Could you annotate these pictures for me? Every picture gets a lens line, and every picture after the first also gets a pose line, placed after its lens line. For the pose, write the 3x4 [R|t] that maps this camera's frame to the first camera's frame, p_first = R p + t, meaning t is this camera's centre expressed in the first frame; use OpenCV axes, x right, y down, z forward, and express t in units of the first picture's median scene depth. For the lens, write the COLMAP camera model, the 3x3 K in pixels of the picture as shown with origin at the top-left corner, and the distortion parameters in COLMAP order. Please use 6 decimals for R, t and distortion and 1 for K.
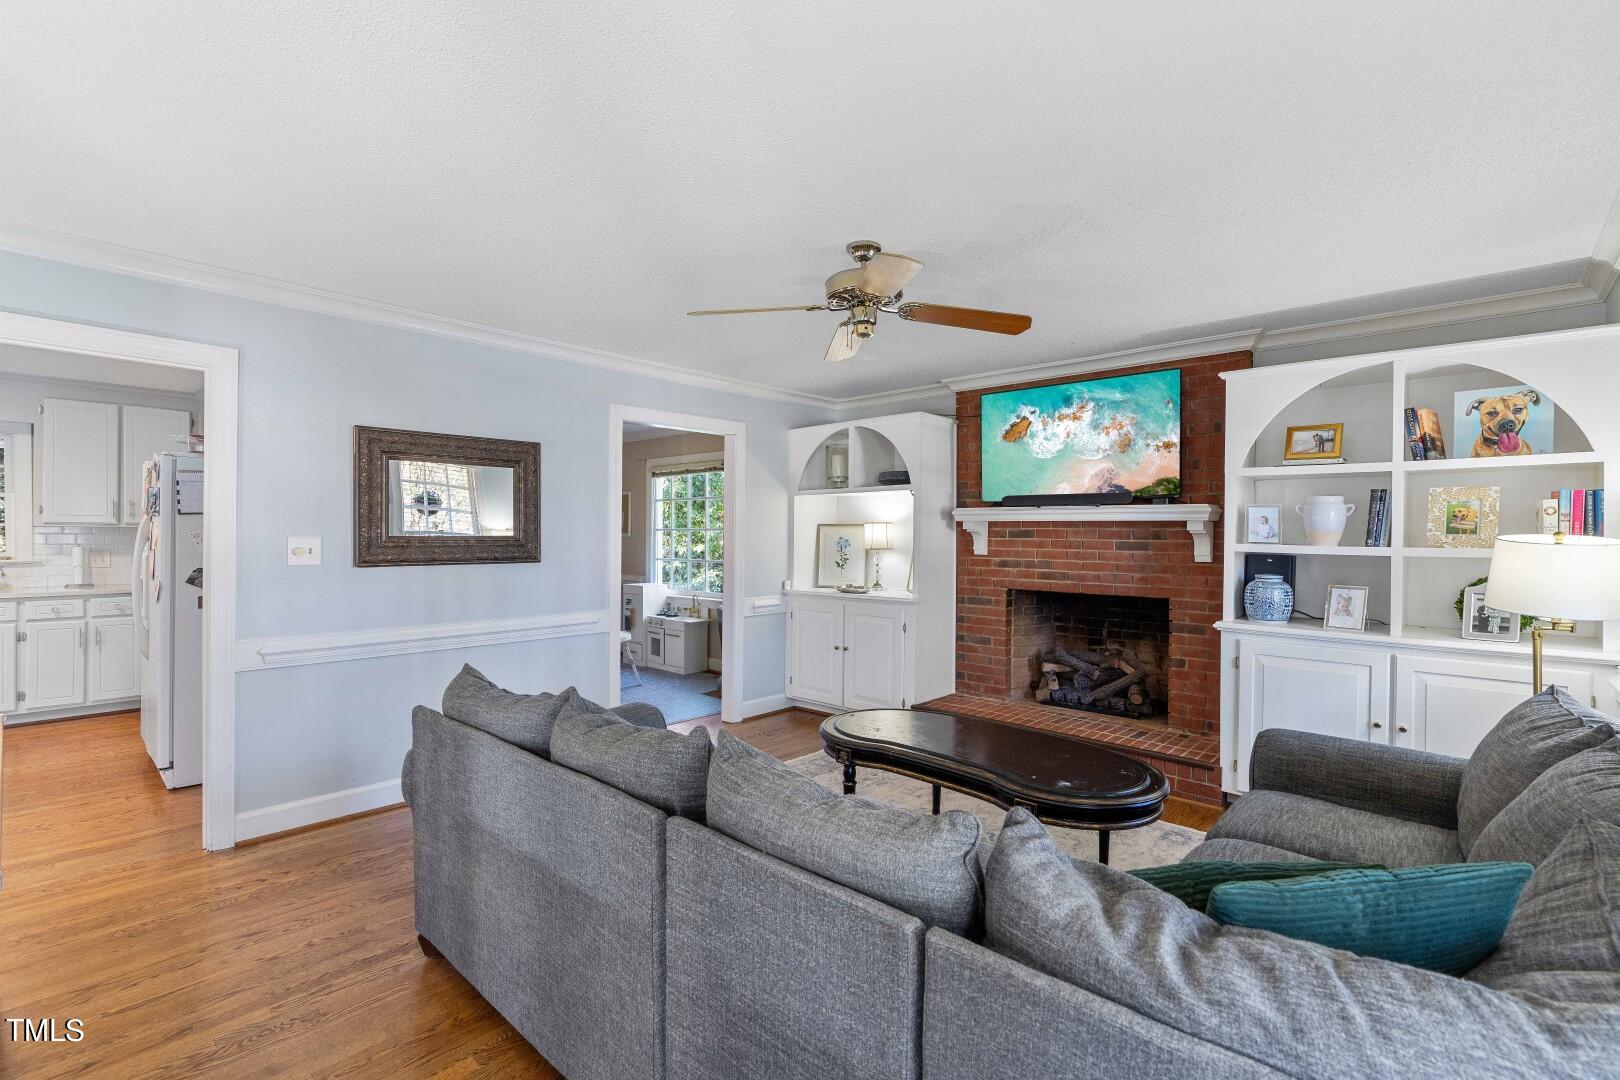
lens RADIAL K [[732.2, 0, 811.1], [0, 732.2, 541.4], [0, 0, 1]] dist [-0.011445, 0.003915]
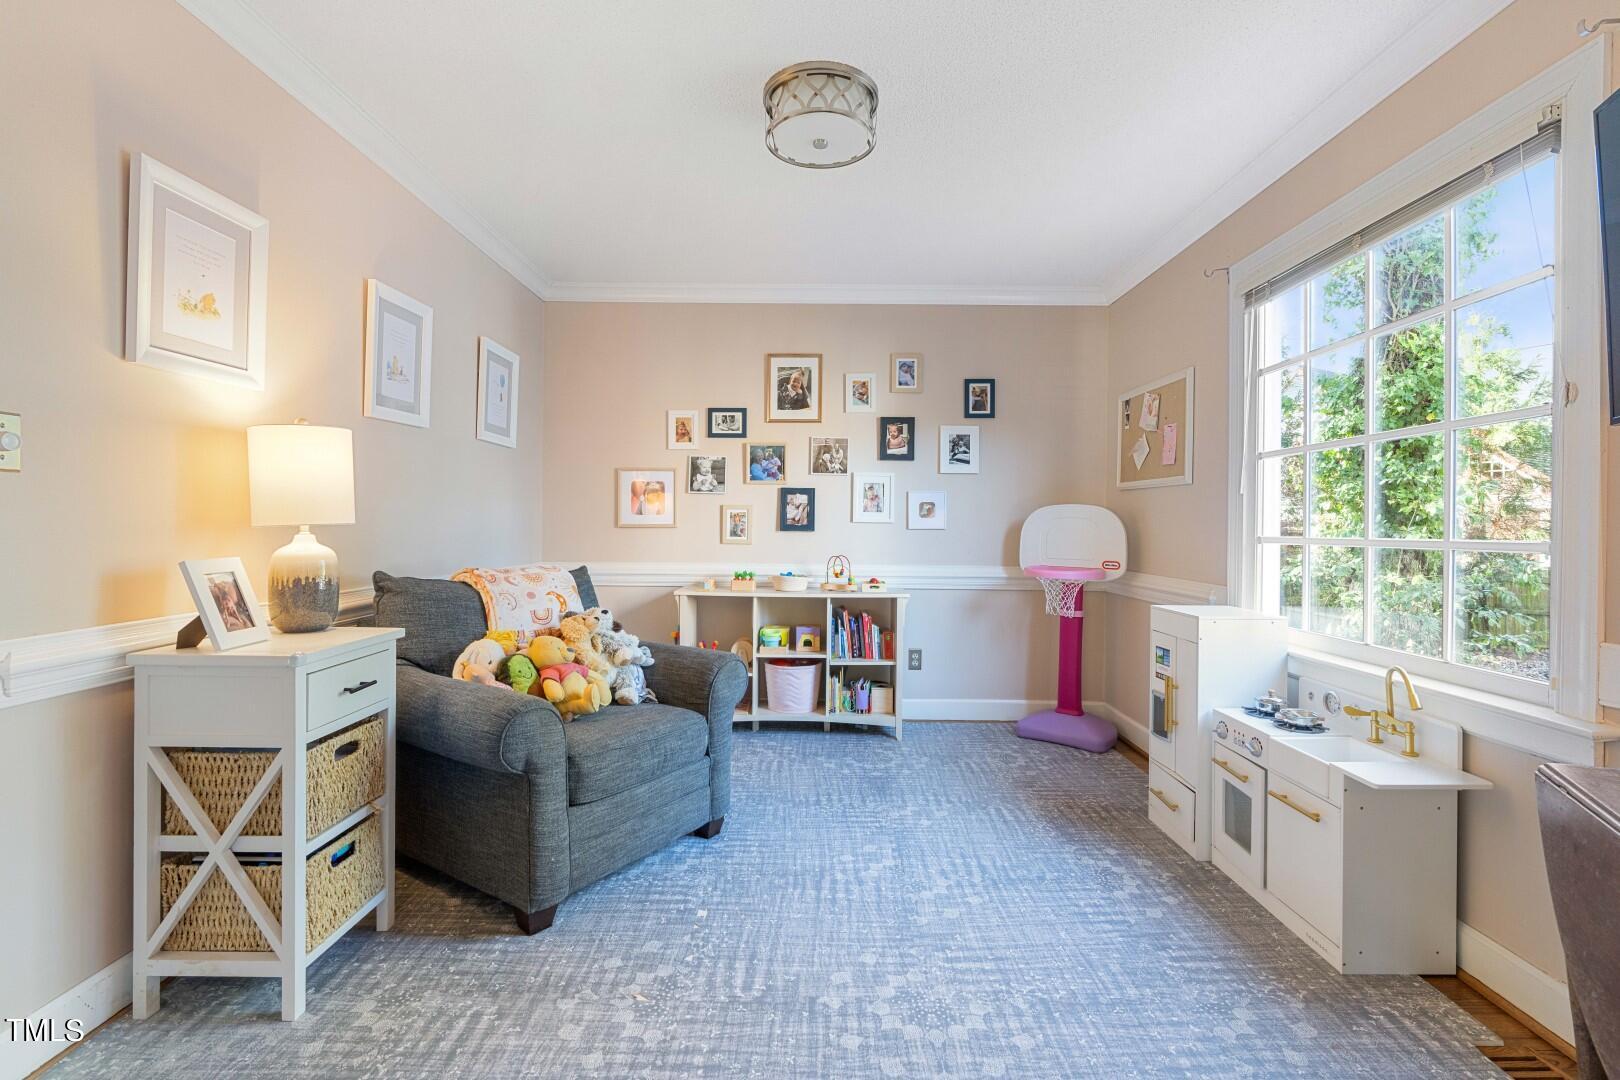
lens RADIAL K [[732.2, 0, 824.8], [0, 732.2, 516.8], [0, 0, 1]] dist [-0.011445, 0.003915]
pose [[0.684225, -0.001179, -0.729270, -0.168572], [-0.007467, 0.999935, -0.008622, 0.032549], [0.729233, 0.011345, 0.684171, 1.041875]]
